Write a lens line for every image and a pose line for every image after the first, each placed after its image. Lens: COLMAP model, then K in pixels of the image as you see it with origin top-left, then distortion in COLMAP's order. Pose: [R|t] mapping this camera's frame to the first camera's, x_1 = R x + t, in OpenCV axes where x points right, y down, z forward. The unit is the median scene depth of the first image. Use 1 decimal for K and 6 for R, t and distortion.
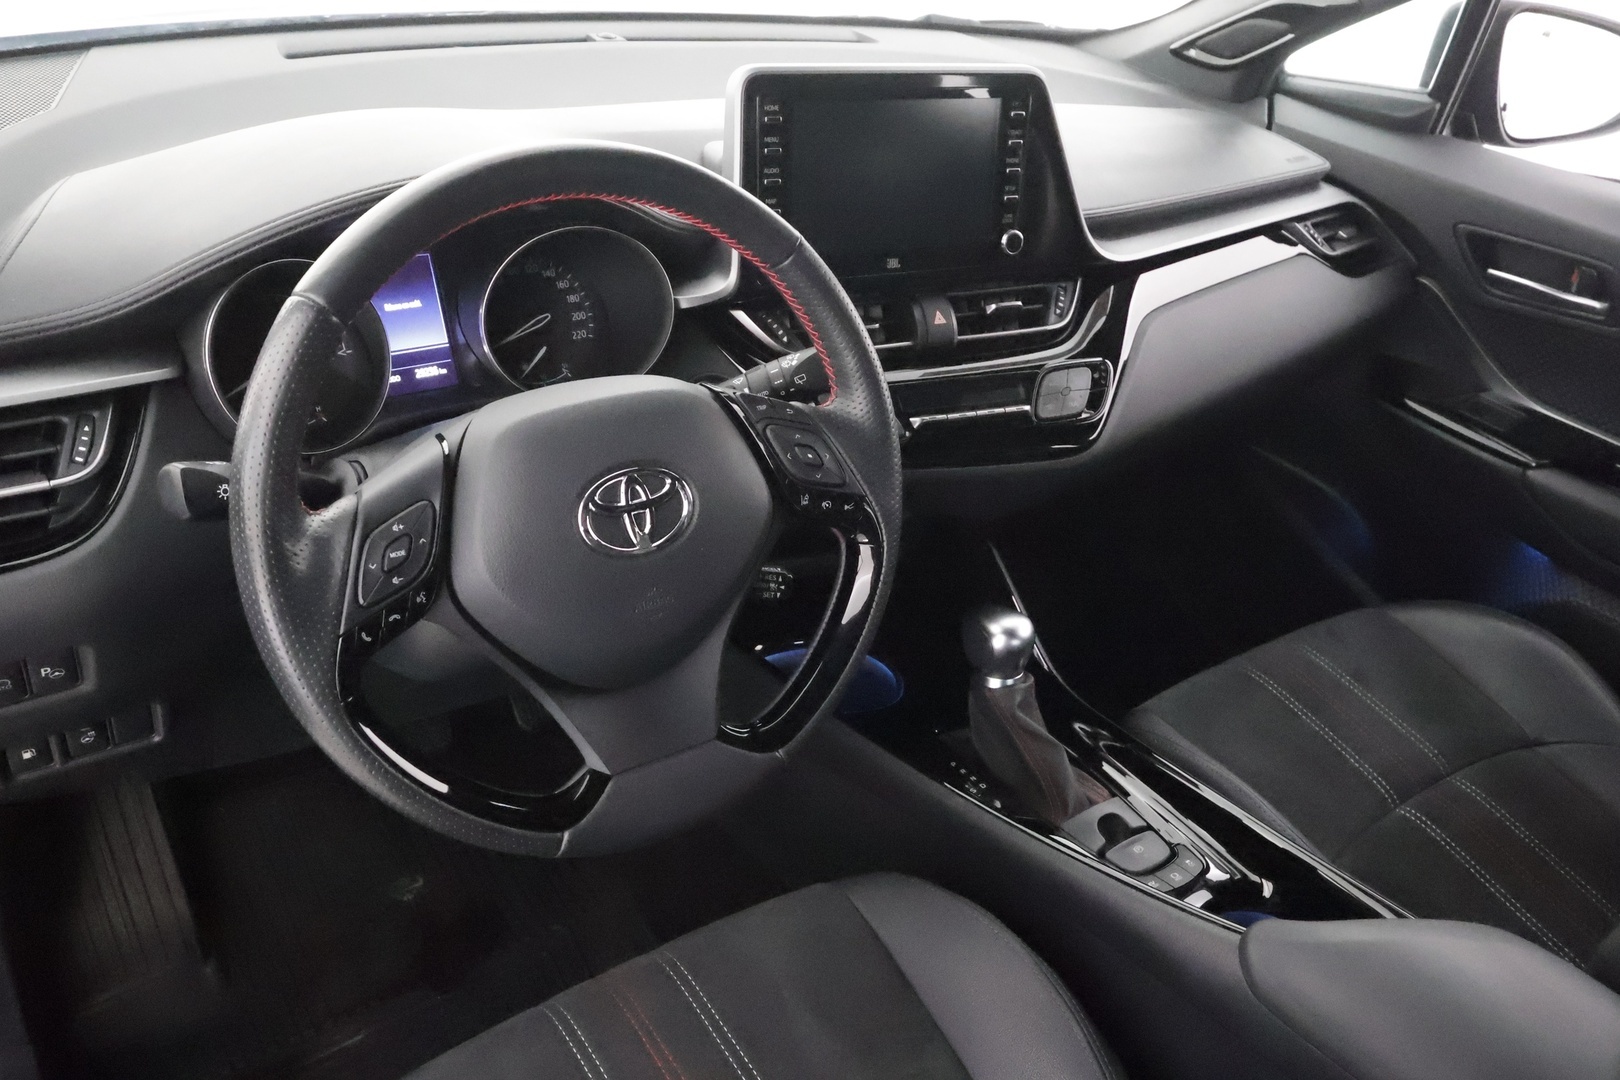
lens RADIAL K [[1277.7, 0, 803.8], [0, 1277.7, 536.7], [0, 0, 1]] dist [-0.000413, -0.002370]
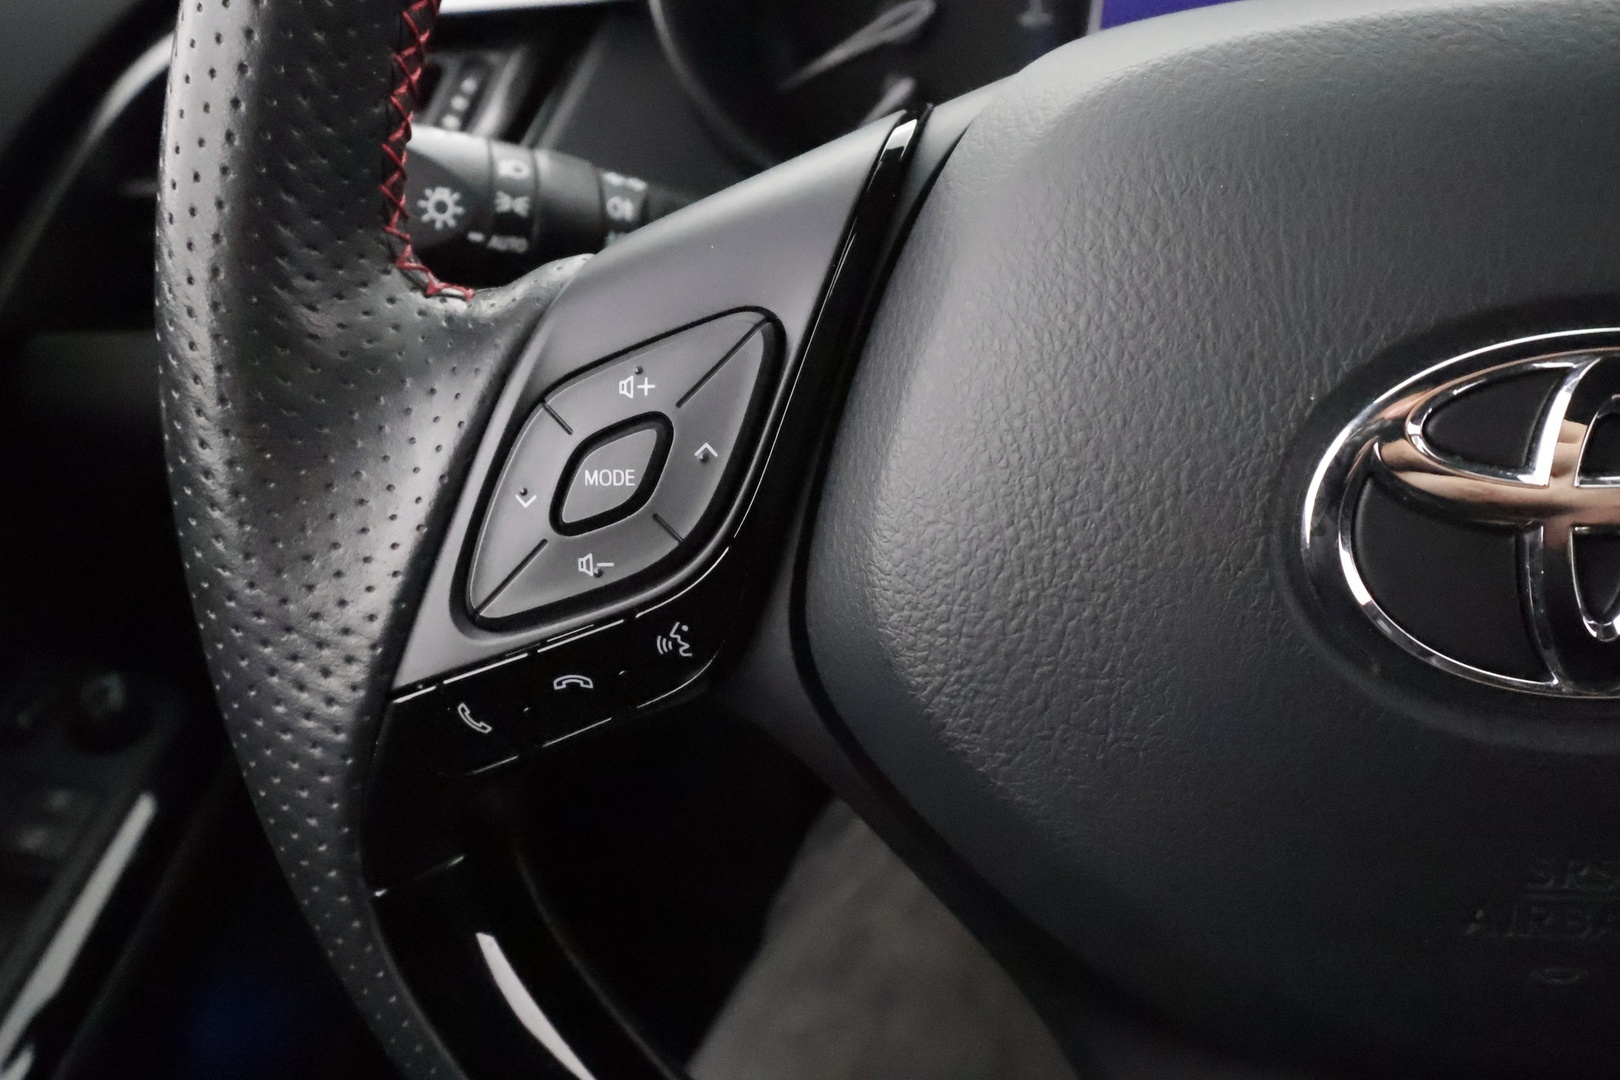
lens RADIAL K [[1277.7, 0, 803.8], [0, 1277.7, 536.7], [0, 0, 1]] dist [-0.000413, -0.002370]
pose [[0.743860, 0.265550, -0.613315, -0.068846], [-0.196715, 0.964018, 0.178809, -0.021285], [0.638729, -0.012361, 0.769332, 0.518730]]
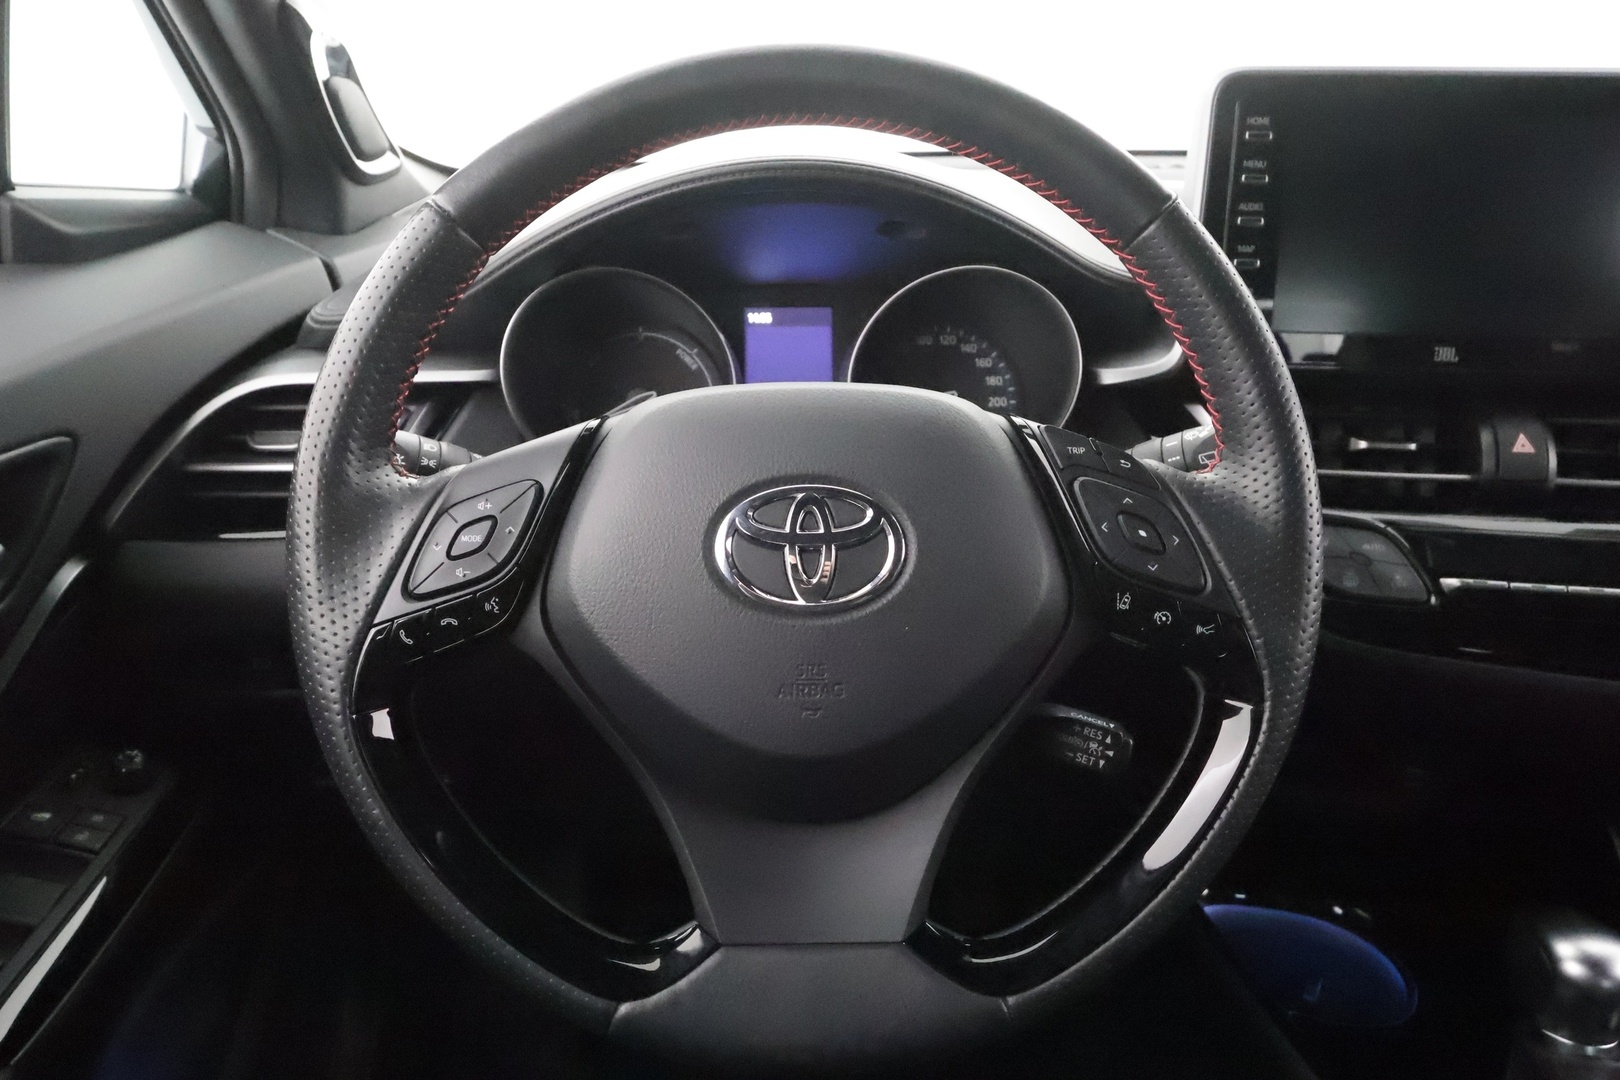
lens RADIAL K [[1152.9, 0, 810.0], [0, 1152.9, 540.0], [0, 0, 1]] dist [0.000298, 0.000316]
pose [[0.831289, 0.109766, -0.544895, 0.137146], [-0.218201, 0.966058, -0.138278, 0.041459], [0.511222, 0.233845, 0.827024, 0.349283]]
